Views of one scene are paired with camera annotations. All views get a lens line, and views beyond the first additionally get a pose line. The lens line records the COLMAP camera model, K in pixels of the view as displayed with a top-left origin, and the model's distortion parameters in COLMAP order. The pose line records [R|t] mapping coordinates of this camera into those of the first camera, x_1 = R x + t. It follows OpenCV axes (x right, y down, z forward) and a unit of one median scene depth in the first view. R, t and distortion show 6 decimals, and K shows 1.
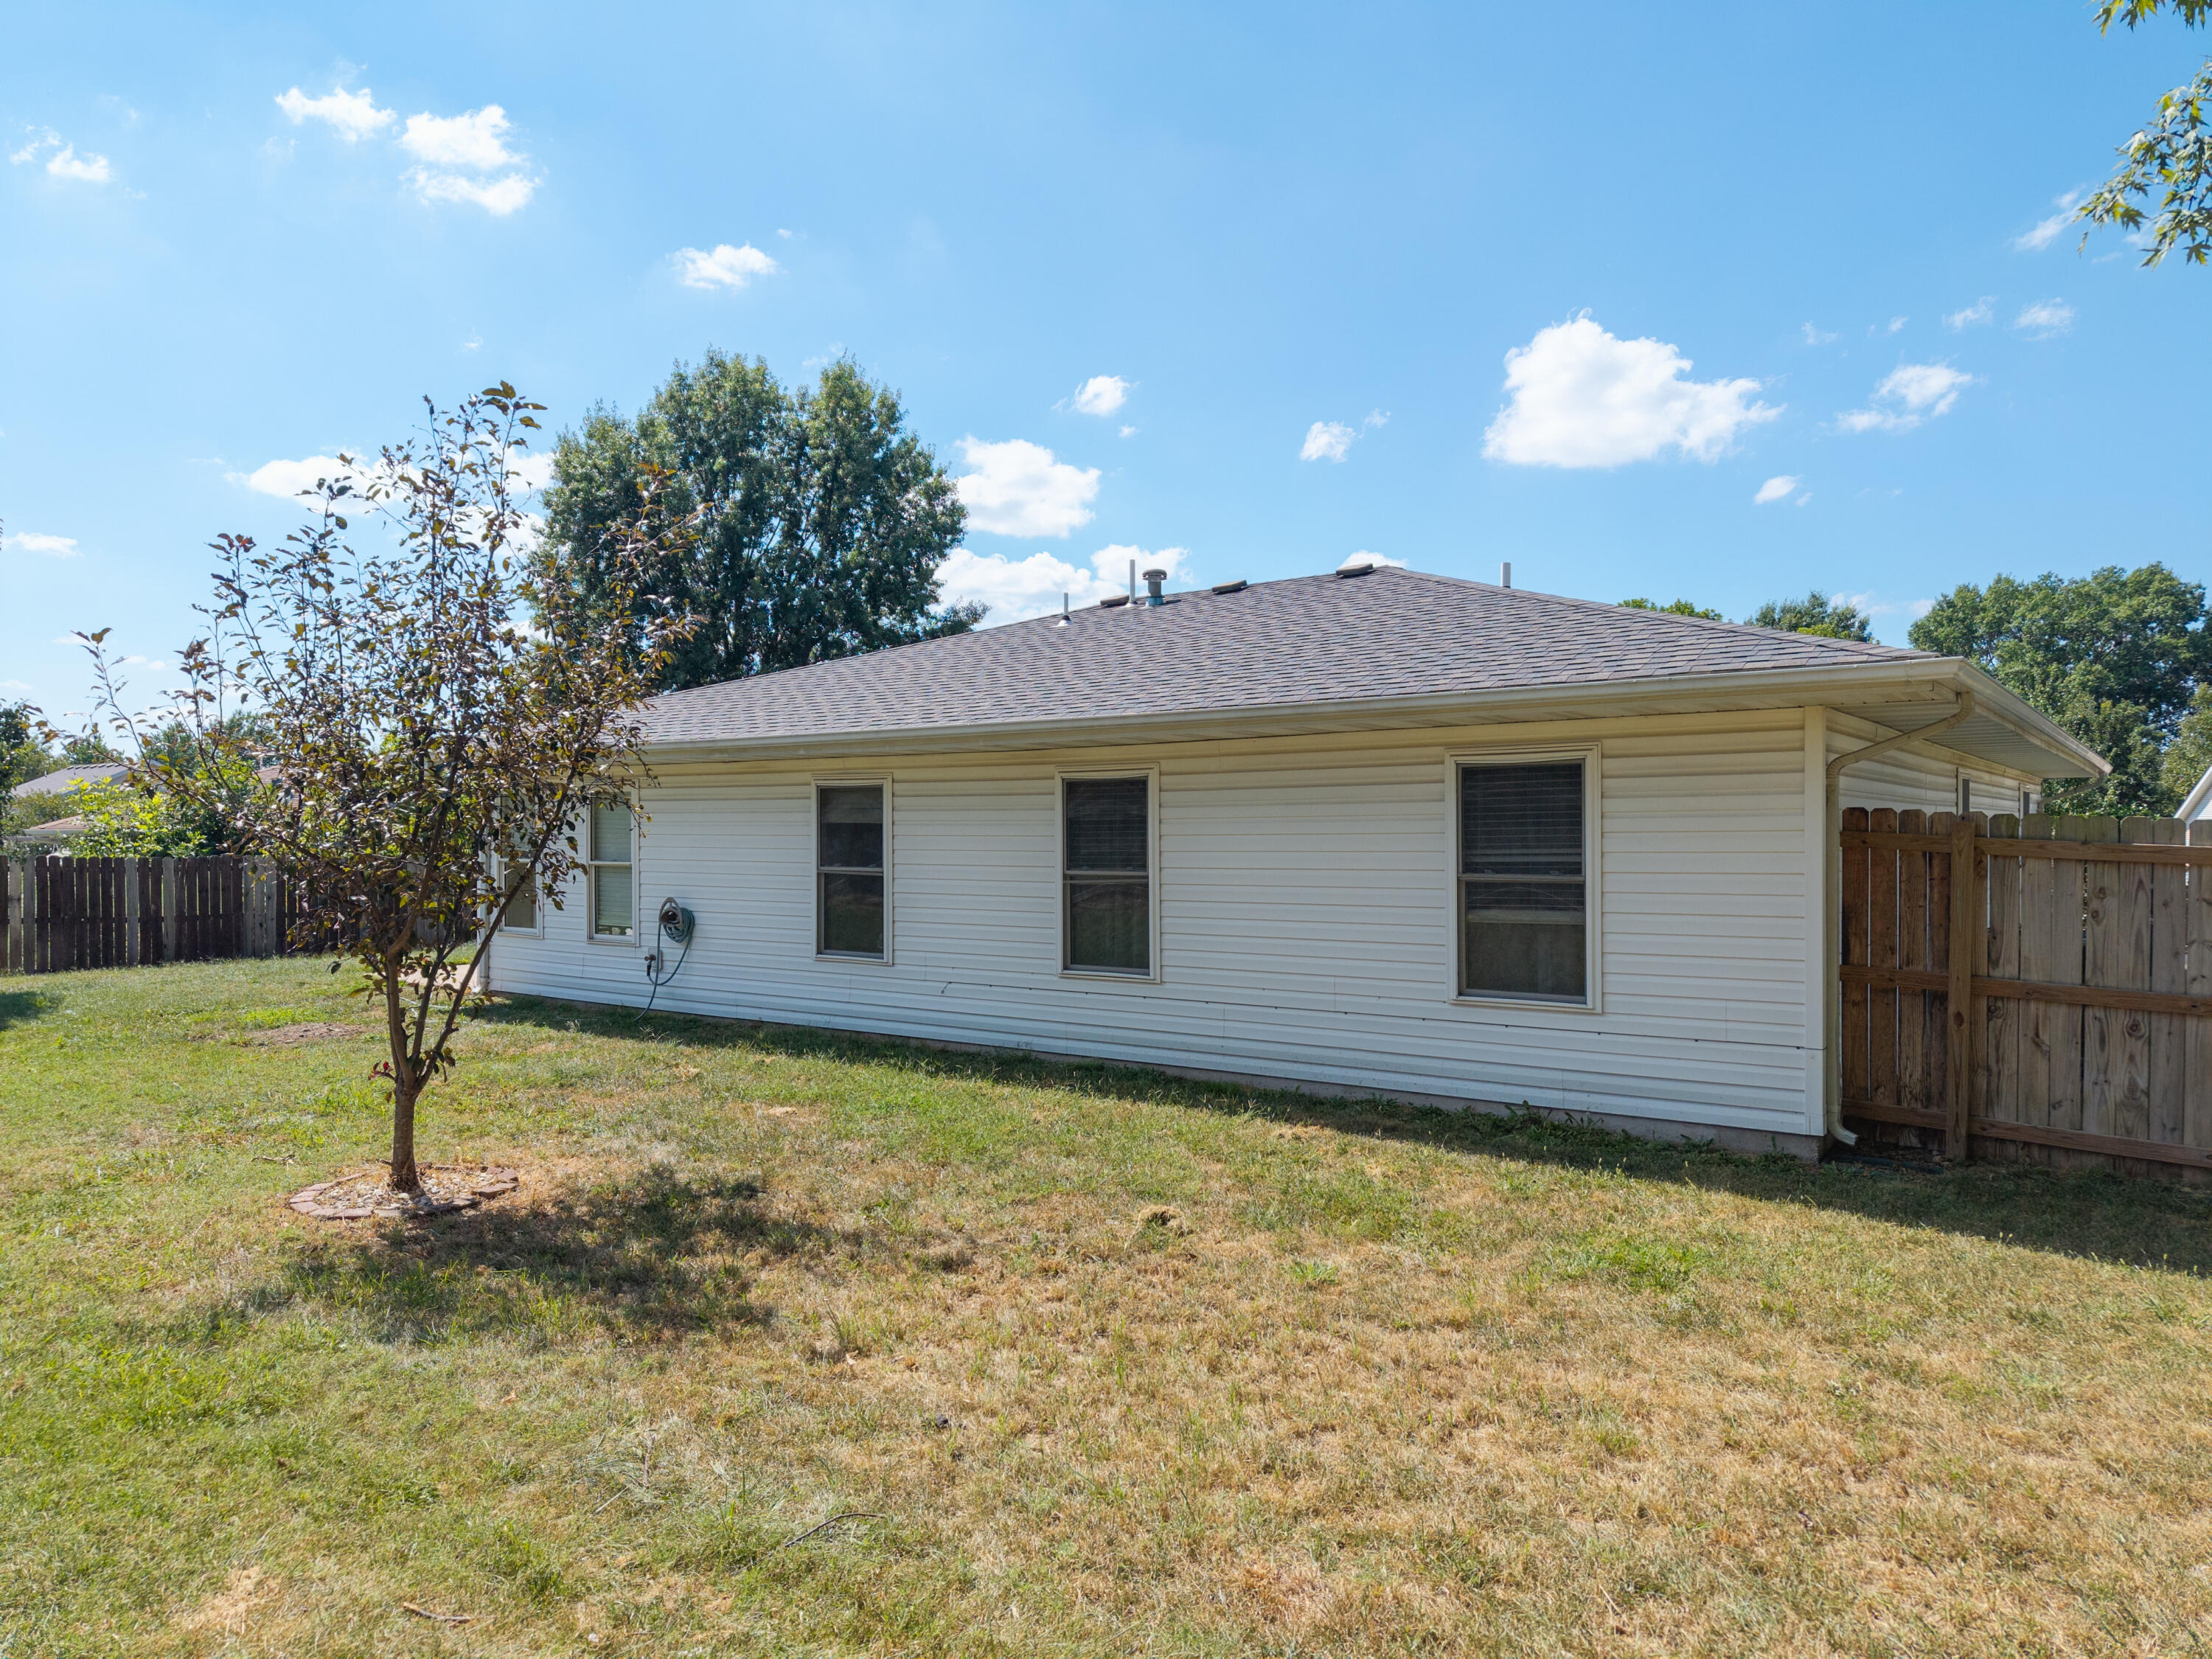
lens RADIAL K [[1482.0, 0, 1112.3], [0, 1482.0, 825.8], [0, 0, 1]] dist [0.018169, -0.013968]
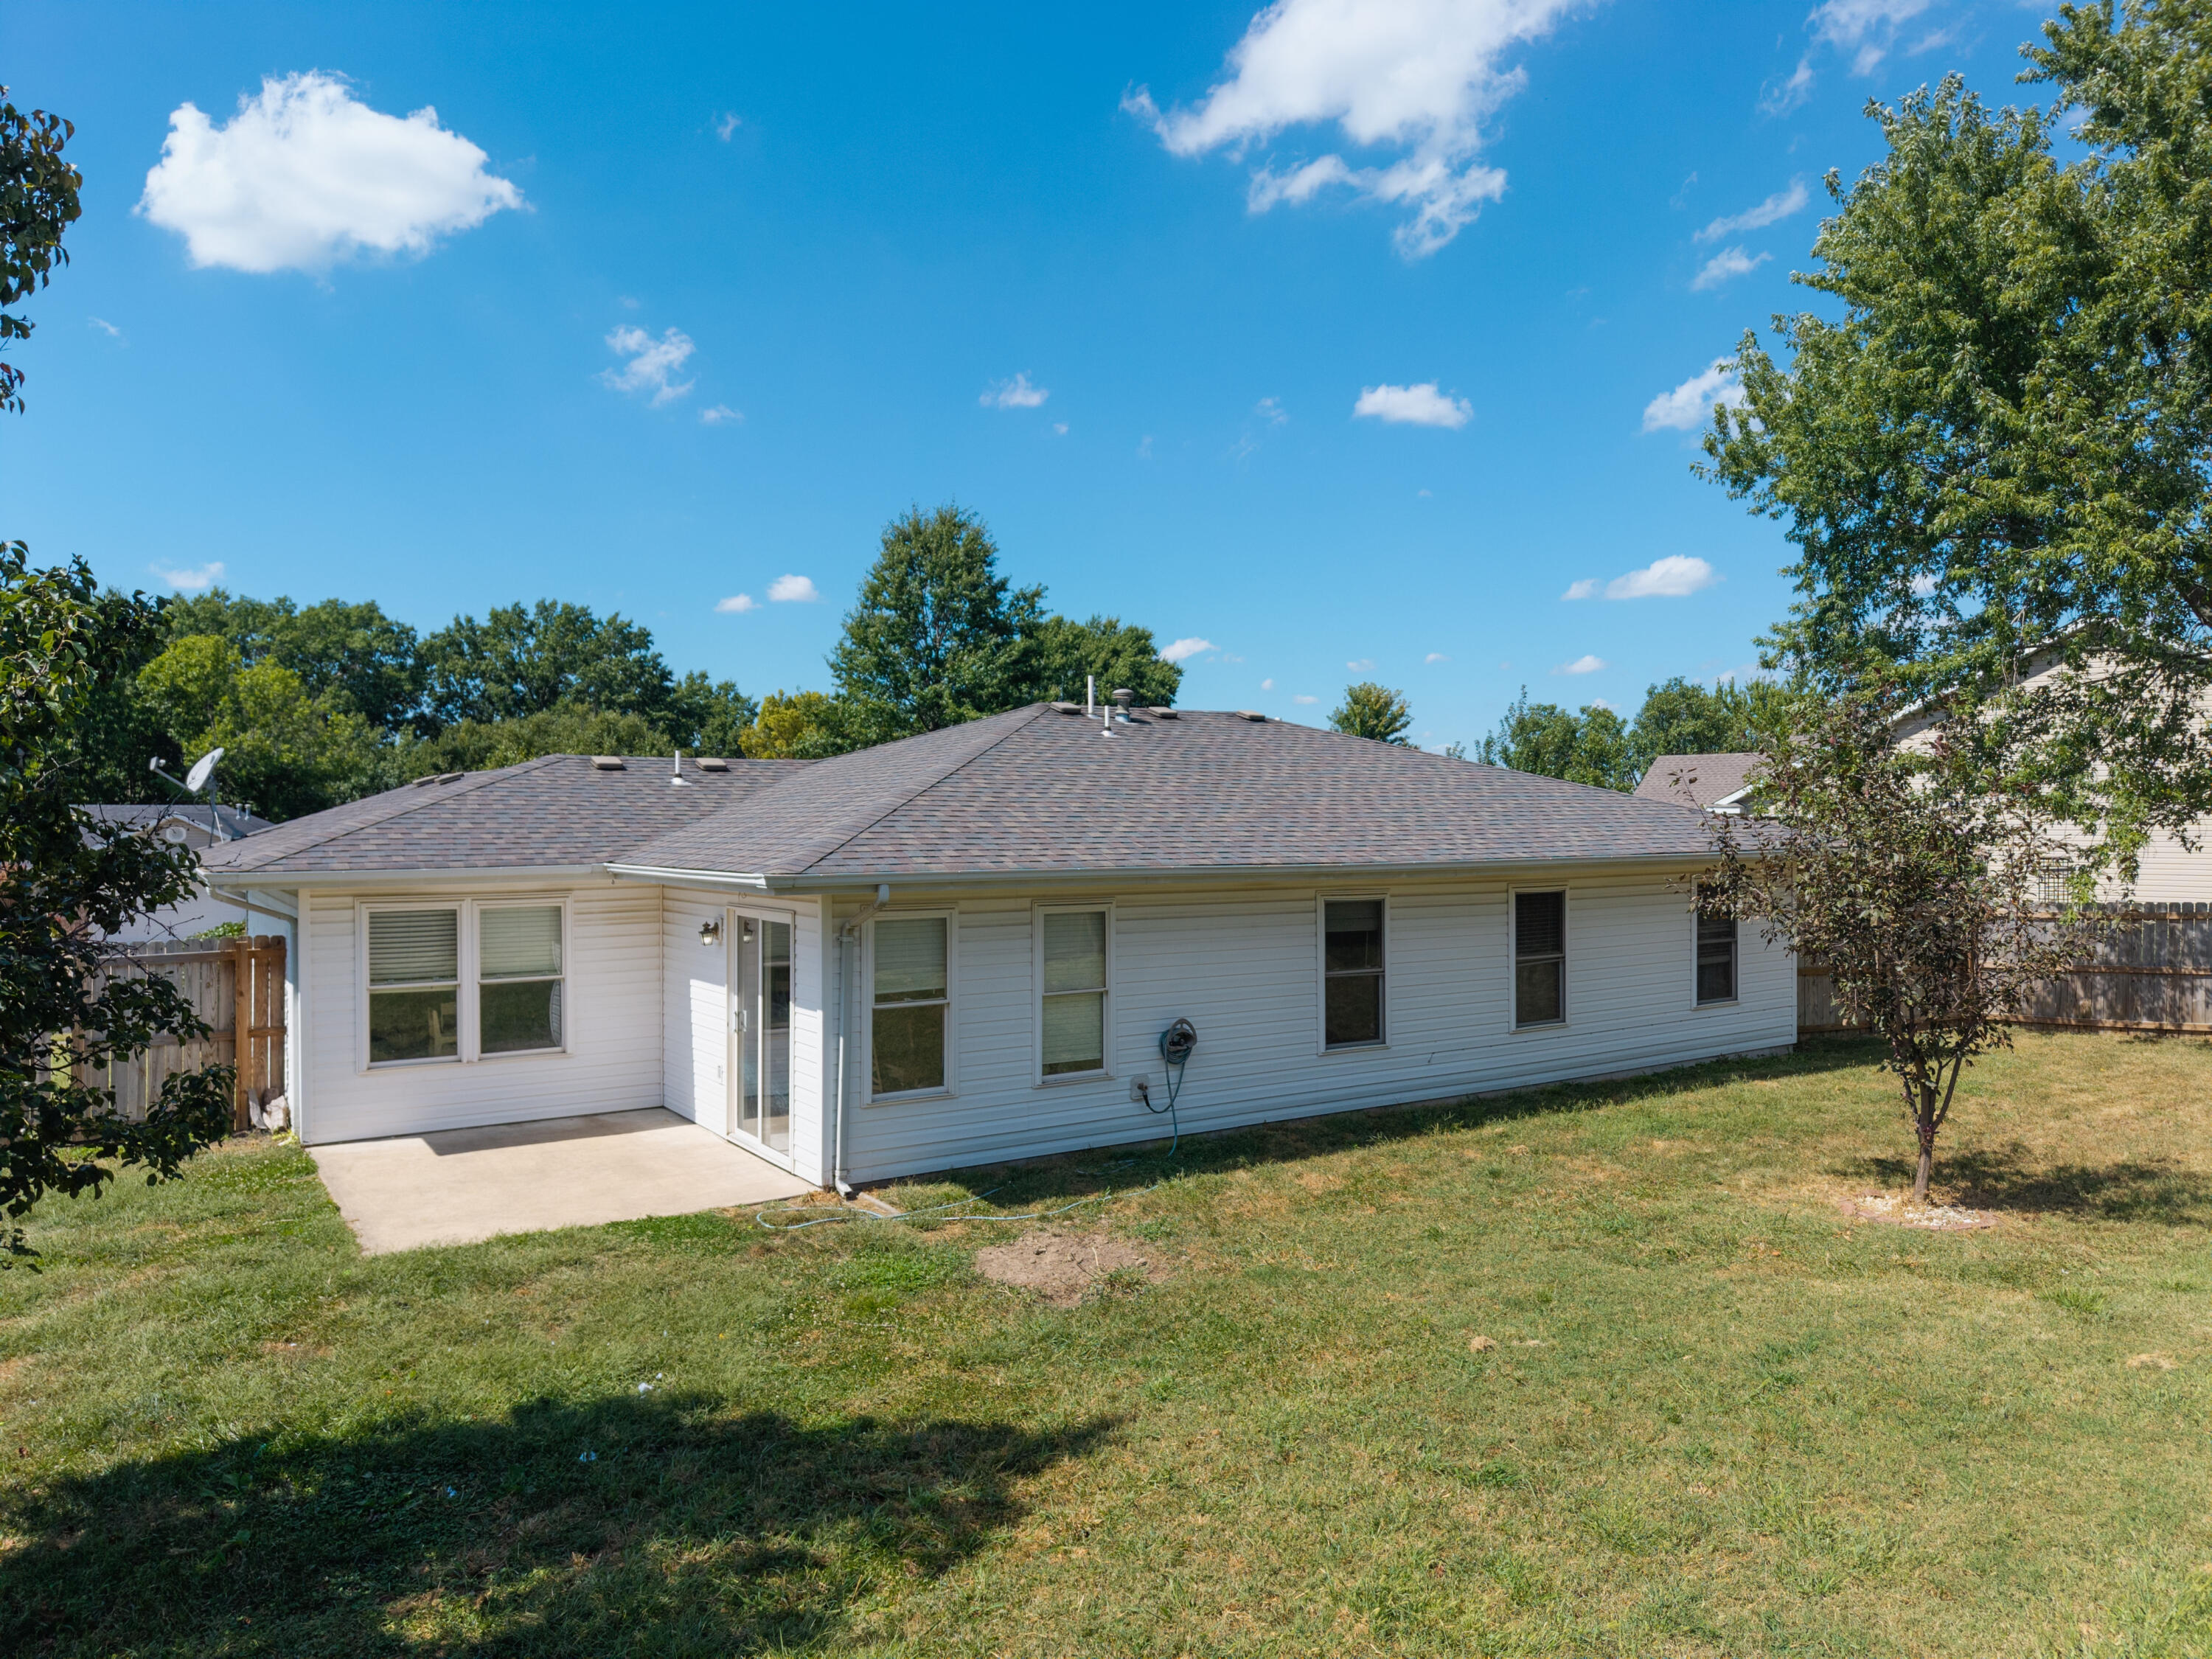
lens RADIAL K [[1482.0, 0, 1115.2], [0, 1482.0, 827.3], [0, 0, 1]] dist [0.018169, -0.013968]
pose [[0.351415, -0.002066, 0.936218, -1.946689], [-0.000172, 0.999997, 0.002272, -0.126928], [-0.936220, -0.000960, 0.351414, 1.115240]]
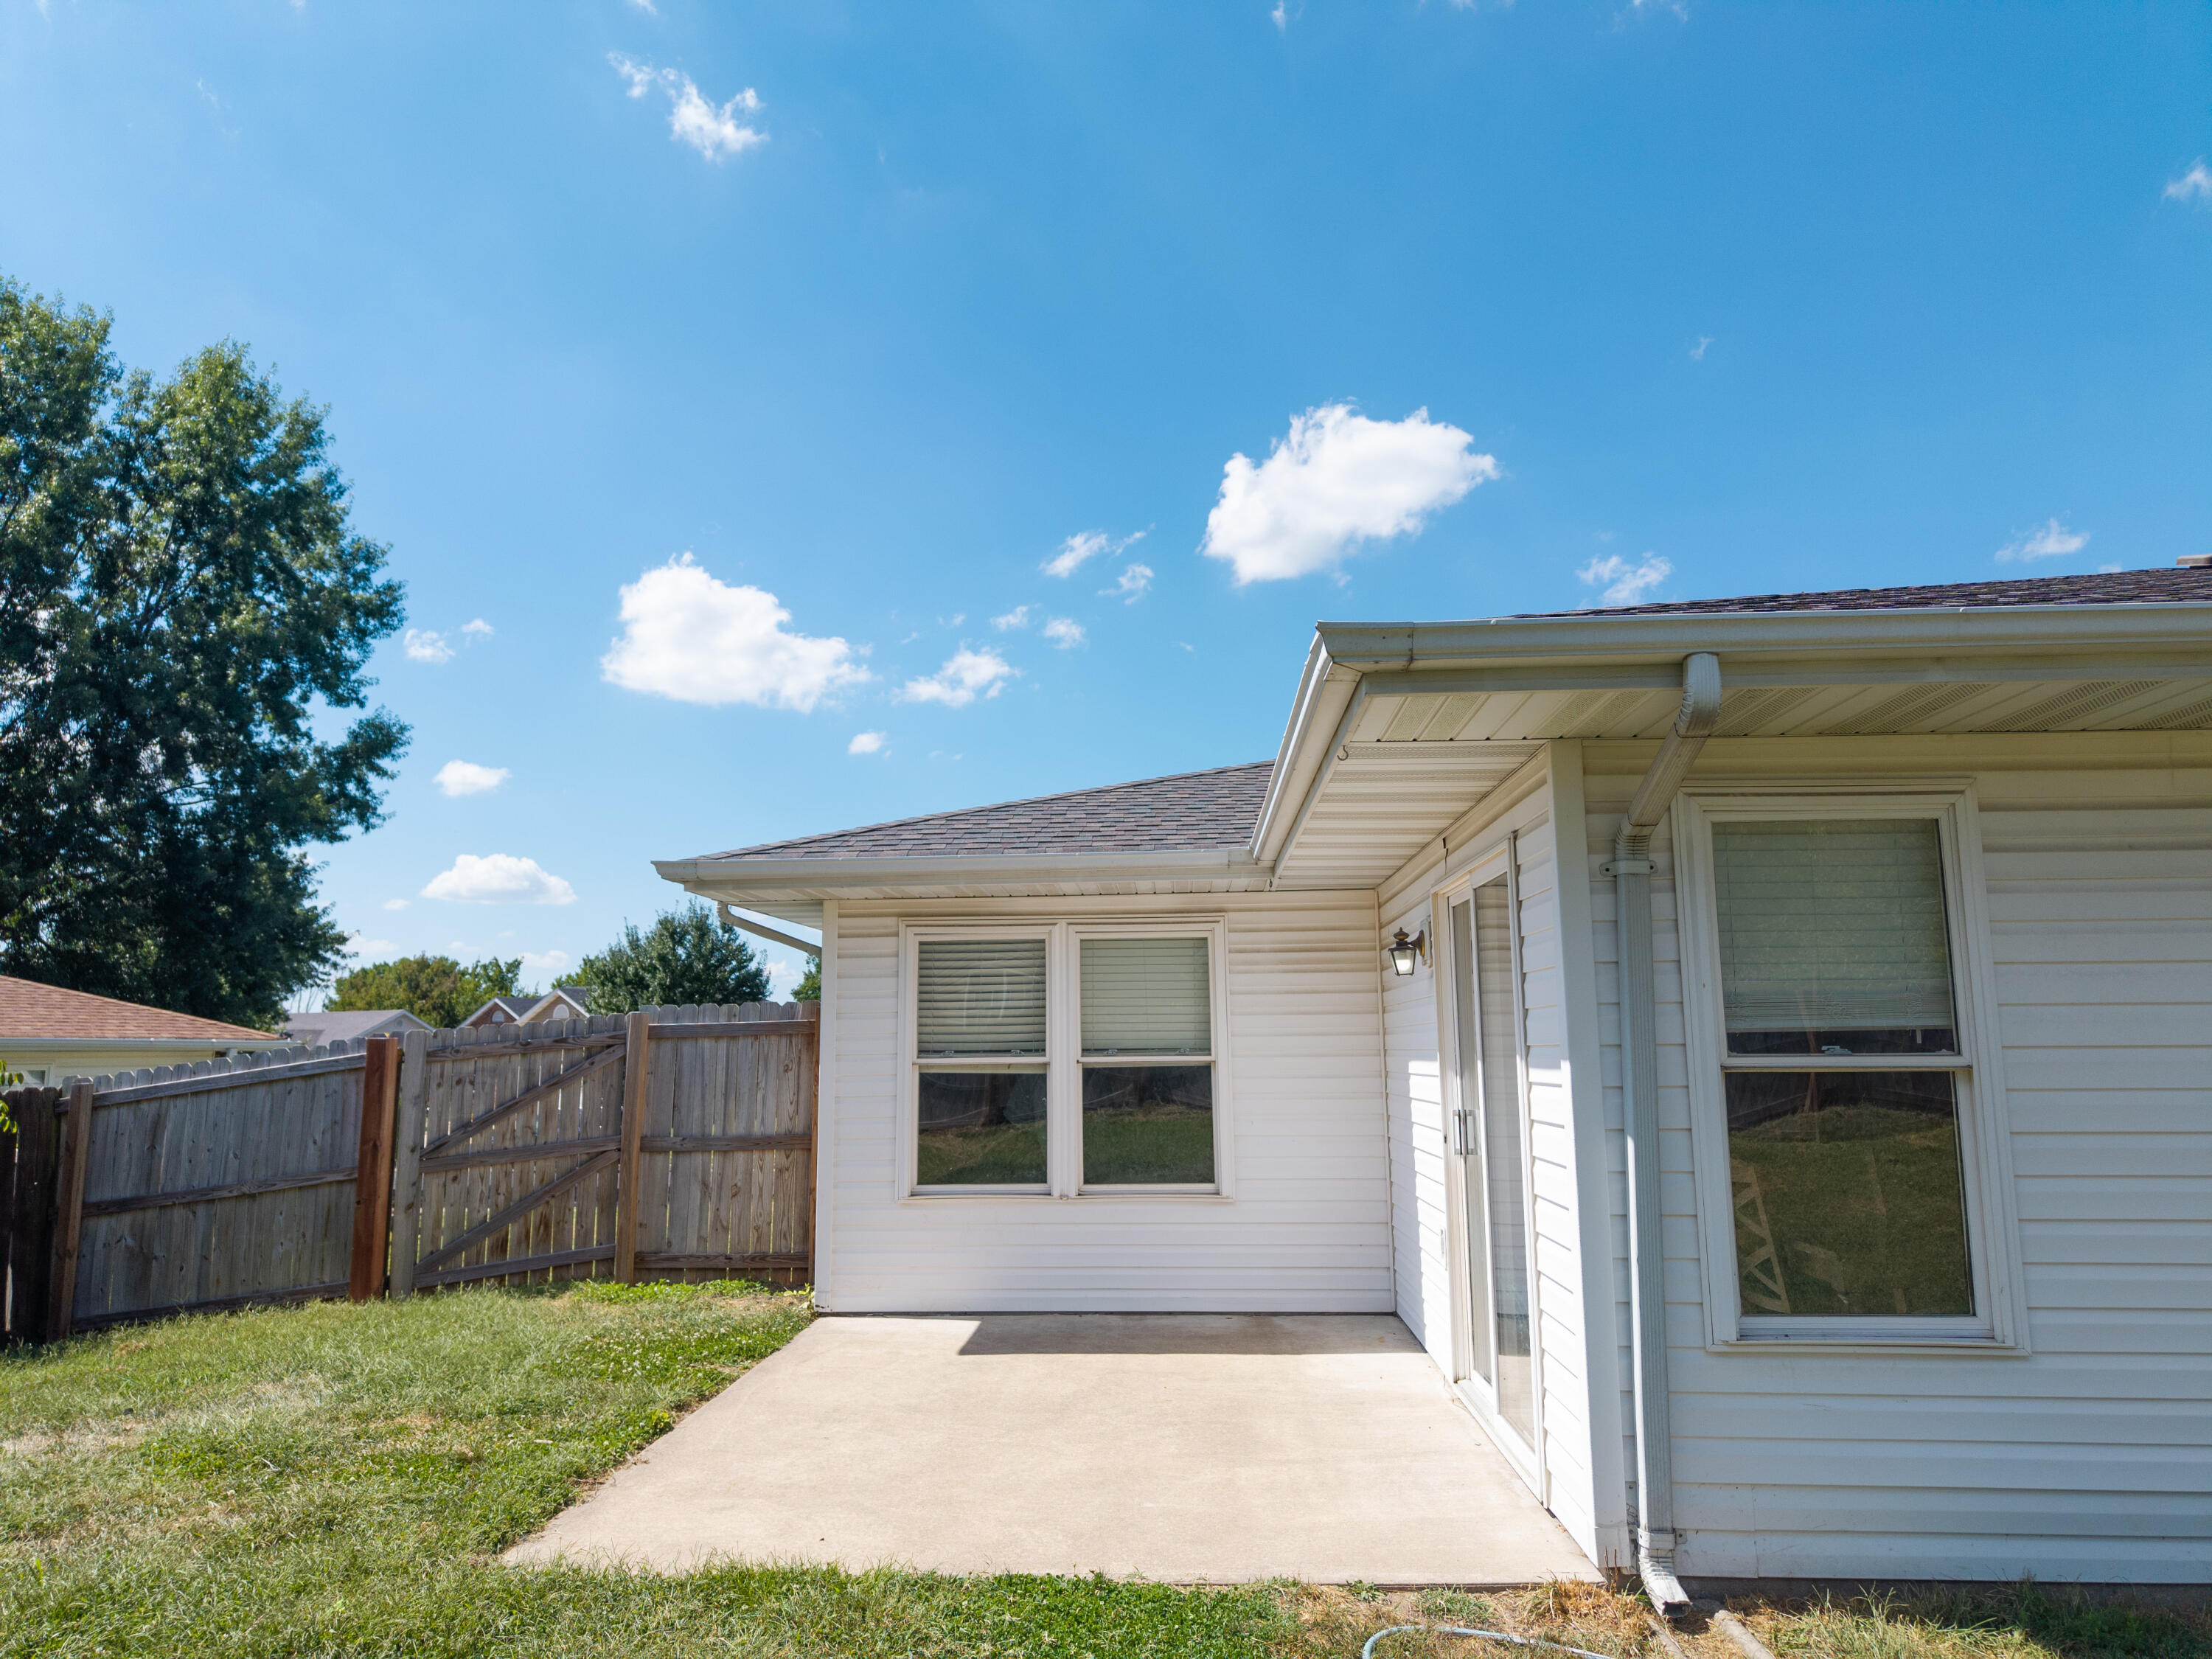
lens RADIAL K [[1482.0, 0, 1121.7], [0, 1482.0, 834.7], [0, 0, 1]] dist [0.018169, -0.013968]
pose [[0.841875, 0.073737, 0.534612, -1.156677], [0.003750, 0.989799, -0.142425, 0.041405], [-0.539660, 0.121909, 0.833010, 1.505990]]
